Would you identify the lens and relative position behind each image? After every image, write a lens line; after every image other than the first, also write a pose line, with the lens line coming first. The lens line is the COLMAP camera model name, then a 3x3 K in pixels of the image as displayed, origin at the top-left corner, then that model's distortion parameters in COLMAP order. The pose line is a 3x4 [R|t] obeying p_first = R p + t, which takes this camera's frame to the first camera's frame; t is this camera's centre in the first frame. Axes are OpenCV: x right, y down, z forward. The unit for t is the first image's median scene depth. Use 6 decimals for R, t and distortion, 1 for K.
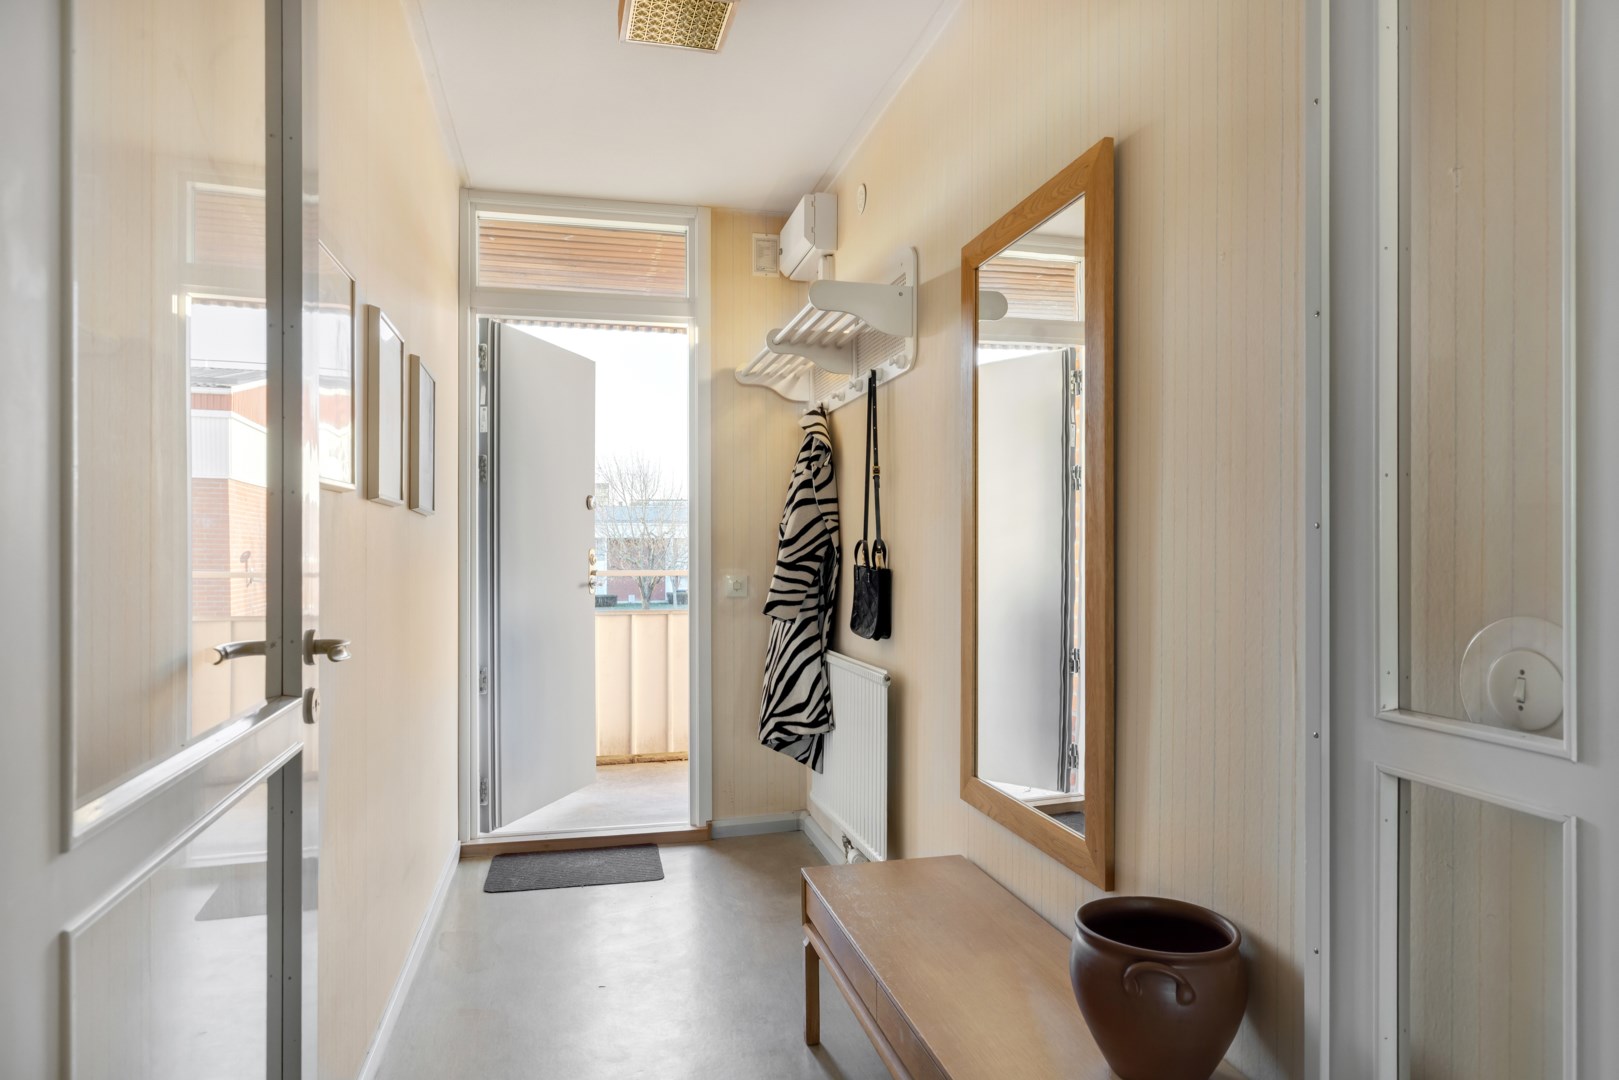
lens RADIAL K [[967.1, 0, 806.1], [0, 967.1, 552.4], [0, 0, 1]] dist [-0.003021, 0.000216]
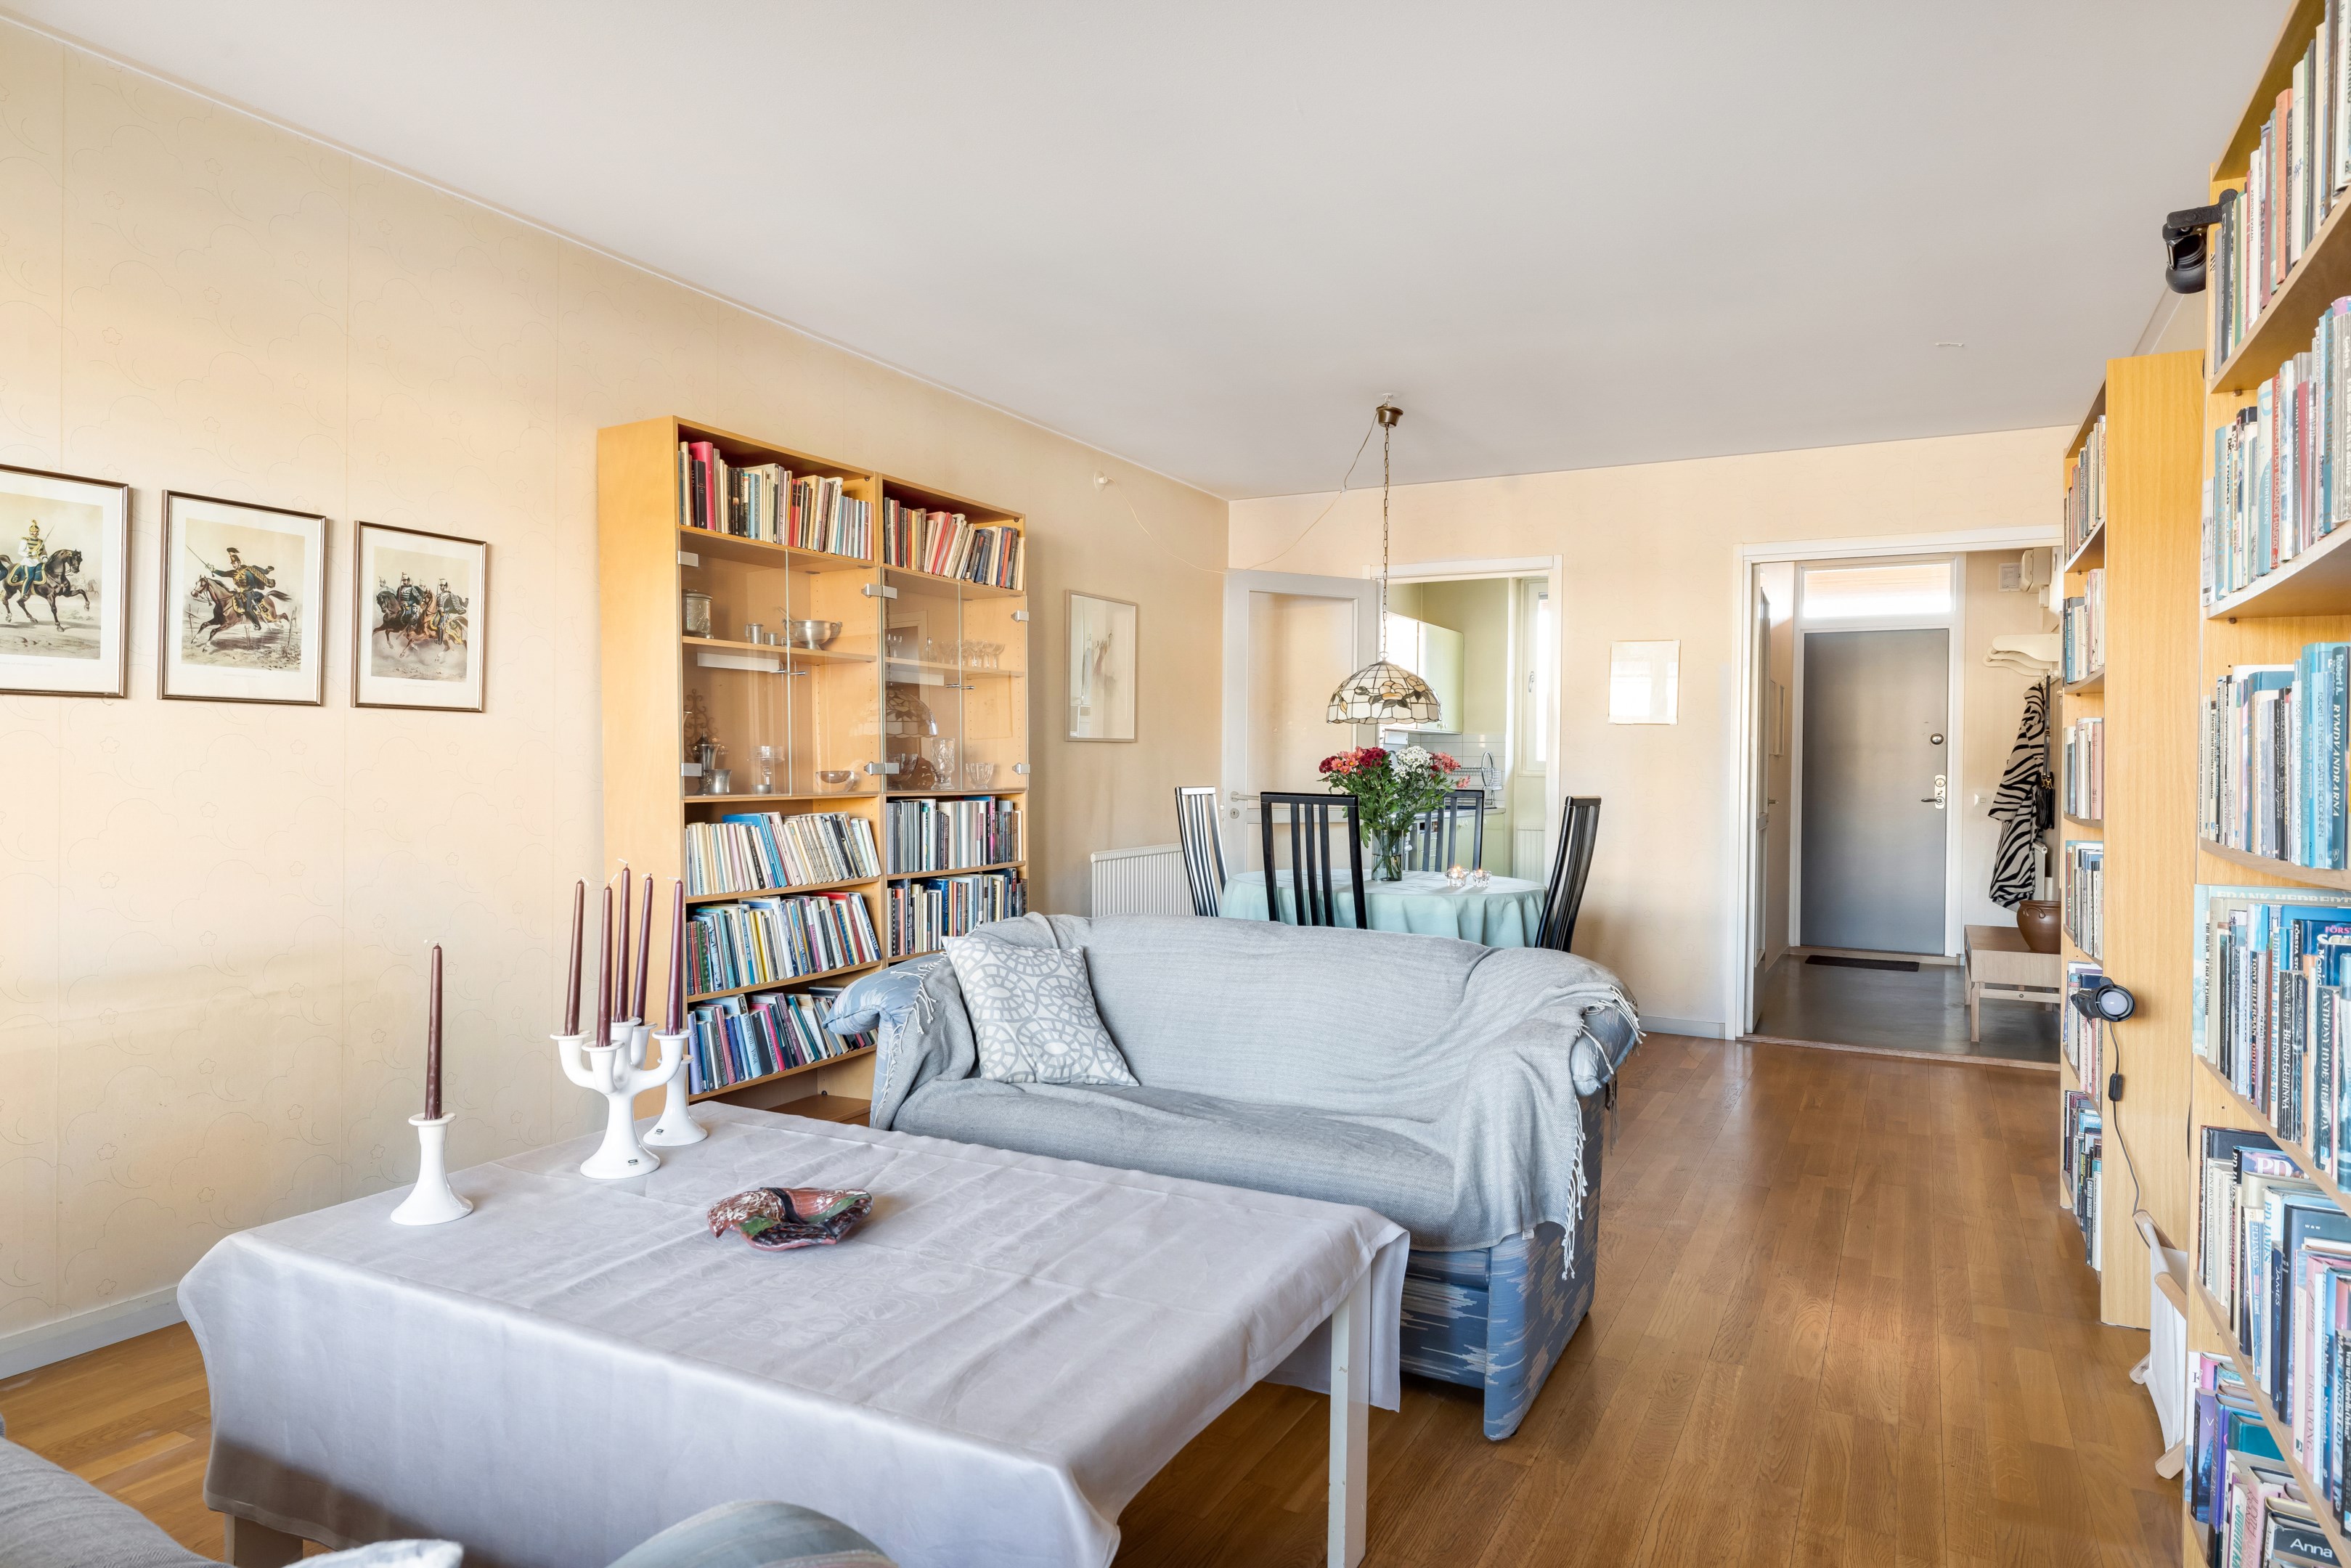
lens RADIAL K [[1398.8, 0, 1177.1], [0, 1398.8, 771.0], [0, 0, 1]] dist [0.002681, 0.000377]
pose [[0.742889, 0.011291, -0.669319, 0.508714], [-0.014166, 0.999899, 0.001144, 0.004452], [0.669265, 0.008631, 0.742974, -1.633207]]
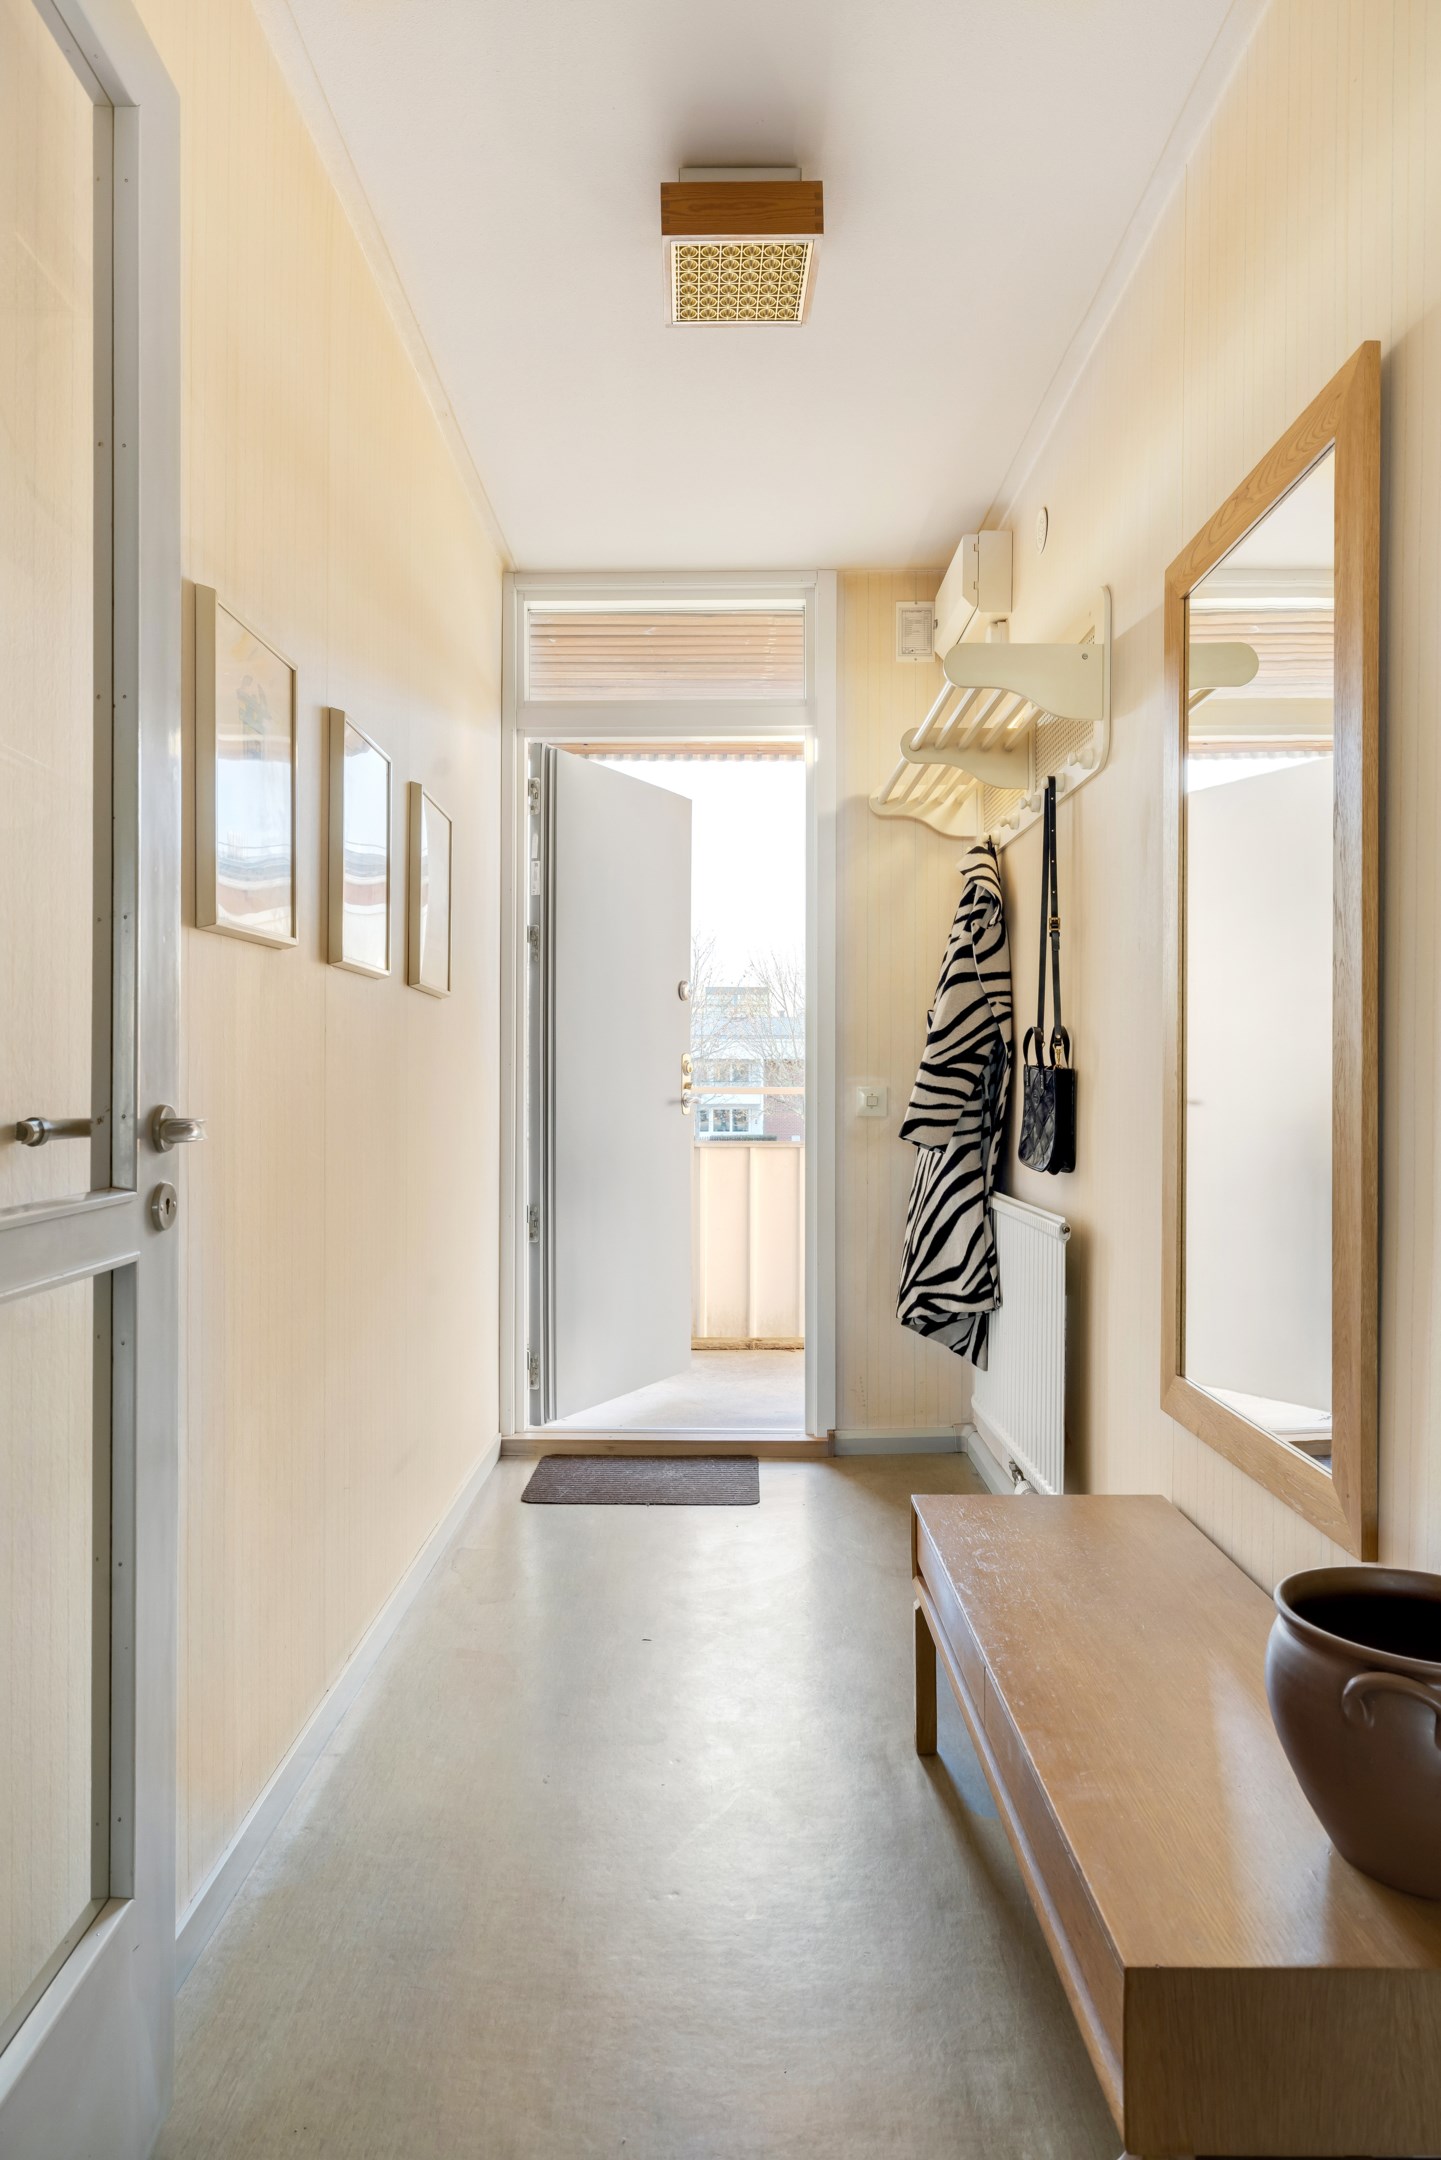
lens RADIAL K [[1311.0, 0, 721.5], [0, 1311.0, 1085.3], [0, 0, 1]] dist [-0.002769, 0.000217]
pose [[0.970539, 0.002761, -0.240927, 0.058521], [-0.002289, 0.999995, 0.002238, 0.023259], [0.240932, -0.001621, 0.970541, 0.045262]]
